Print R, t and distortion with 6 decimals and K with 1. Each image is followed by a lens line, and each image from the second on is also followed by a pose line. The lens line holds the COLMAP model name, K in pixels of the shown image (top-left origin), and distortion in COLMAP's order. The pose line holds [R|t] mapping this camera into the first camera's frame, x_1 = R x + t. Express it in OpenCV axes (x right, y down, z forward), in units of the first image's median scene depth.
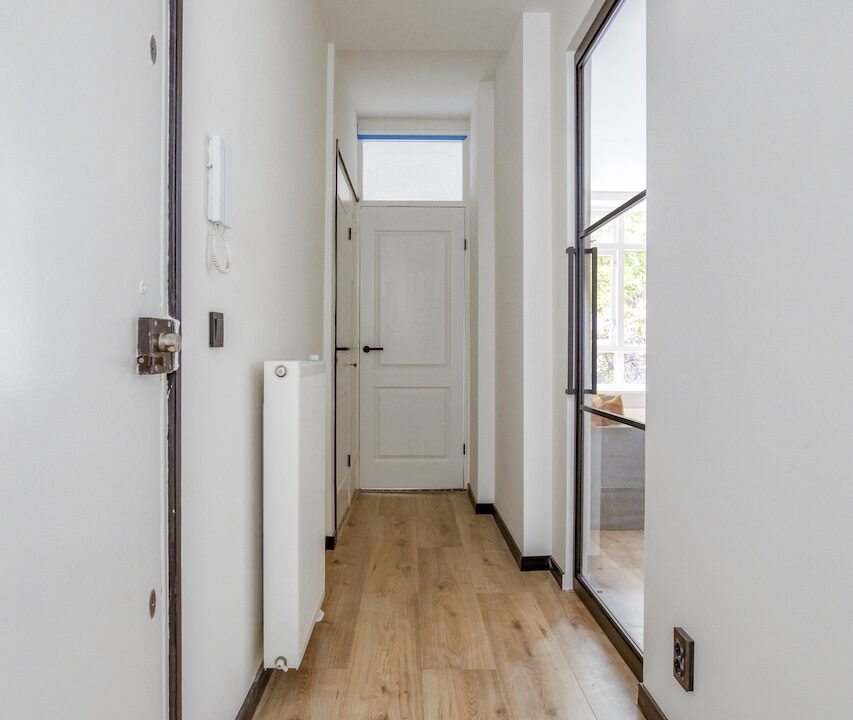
lens RADIAL K [[481.8, 0, 426.1], [0, 481.8, 357.2], [0, 0, 1]] dist [-0.000121, -0.000011]
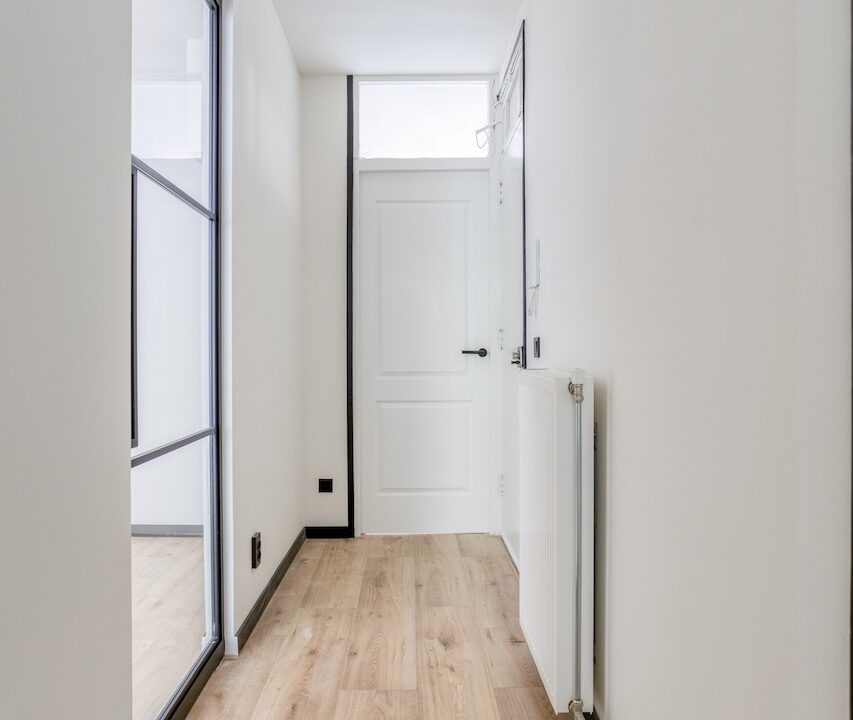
lens RADIAL K [[507.2, 0, 424.9], [0, 507.2, 358.9], [0, 0, 1]] dist [-0.000083, -0.000014]
pose [[-0.999994, 0.001929, 0.002920, -0.029201], [0.001964, 0.999927, 0.011883, -0.029174], [-0.002896, 0.011889, -0.999925, 2.049900]]
